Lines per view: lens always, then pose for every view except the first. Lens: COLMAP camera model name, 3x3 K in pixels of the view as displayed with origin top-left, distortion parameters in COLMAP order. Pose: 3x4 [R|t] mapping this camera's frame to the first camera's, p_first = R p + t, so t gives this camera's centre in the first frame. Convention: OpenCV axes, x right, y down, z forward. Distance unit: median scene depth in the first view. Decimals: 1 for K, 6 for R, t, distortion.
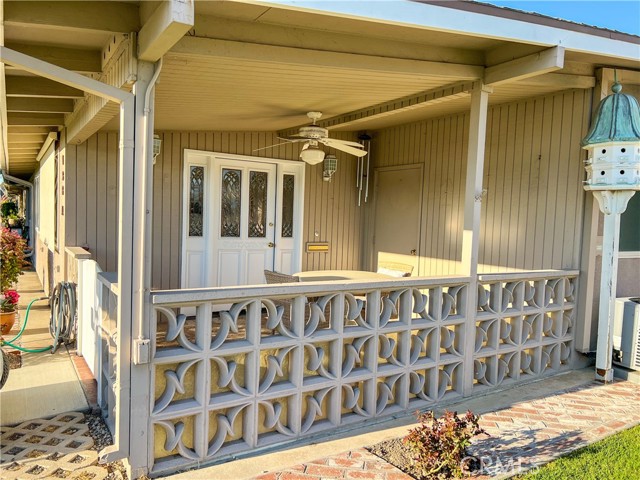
lens RADIAL K [[485.5, 0, 320.2], [0, 485.5, 241.4], [0, 0, 1]] dist [0.005600, -0.002810]
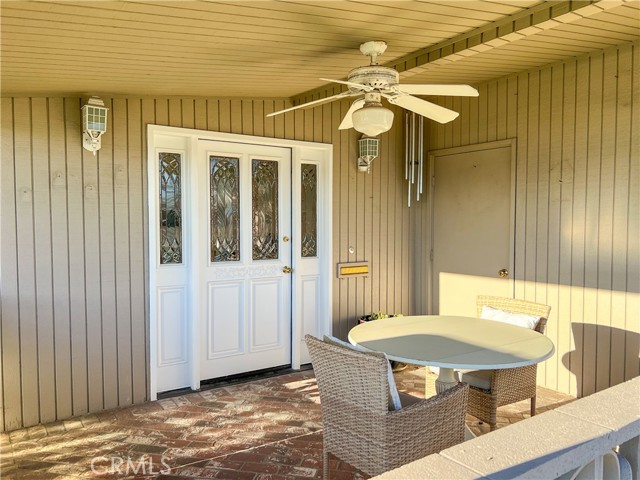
lens RADIAL K [[485.5, 0, 319.7], [0, 485.5, 238.3], [0, 0, 1]] dist [0.005600, -0.002810]
pose [[0.998607, -0.036924, 0.037700, -0.081879], [0.037466, 0.999203, -0.013767, -0.025651], [-0.037161, 0.015160, 0.999194, 0.343743]]
